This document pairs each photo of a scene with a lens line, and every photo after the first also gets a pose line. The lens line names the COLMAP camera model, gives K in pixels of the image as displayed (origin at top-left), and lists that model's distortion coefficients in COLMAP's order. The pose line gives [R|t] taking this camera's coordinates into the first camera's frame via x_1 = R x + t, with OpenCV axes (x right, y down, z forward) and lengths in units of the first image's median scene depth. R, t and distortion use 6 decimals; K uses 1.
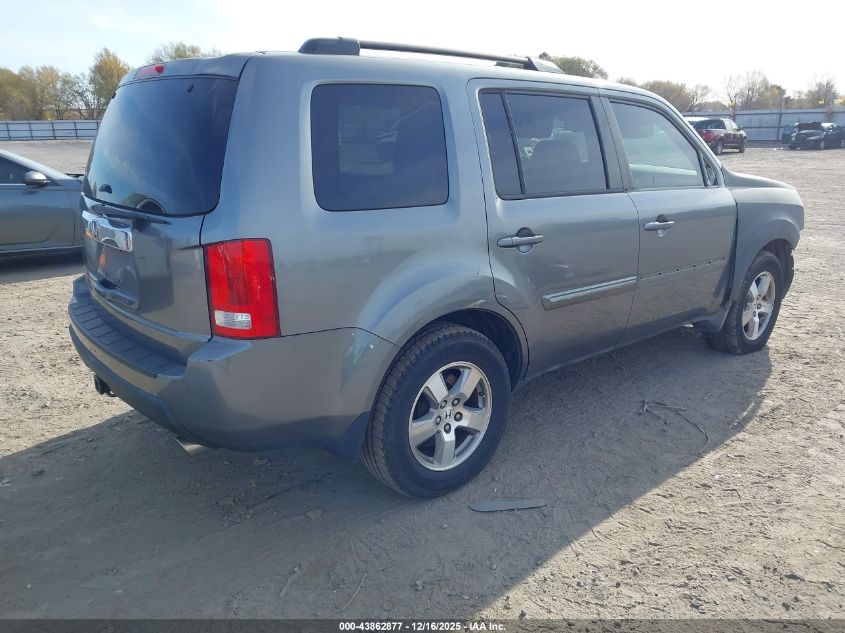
lens RADIAL K [[658.7, 0, 423.4], [0, 658.7, 315.3], [0, 0, 1]] dist [0.035370, -0.032424]
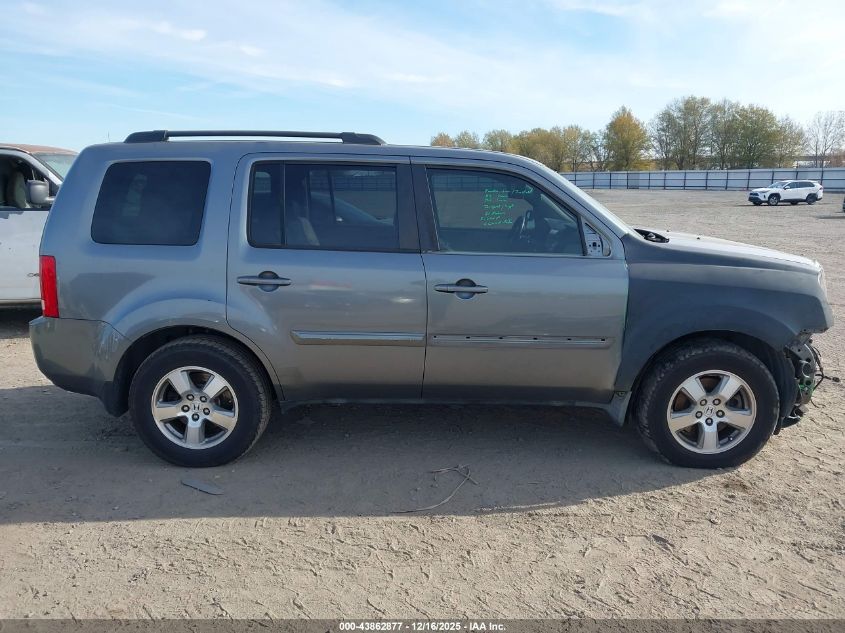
lens RADIAL K [[658.7, 0, 420.7], [0, 658.7, 319.9], [0, 0, 1]] dist [0.035370, -0.032424]
pose [[0.755433, 0.141868, -0.639683, 0.863071], [-0.182965, 0.983118, 0.001963, -0.073999], [0.629162, 0.115556, 0.768636, 0.184129]]
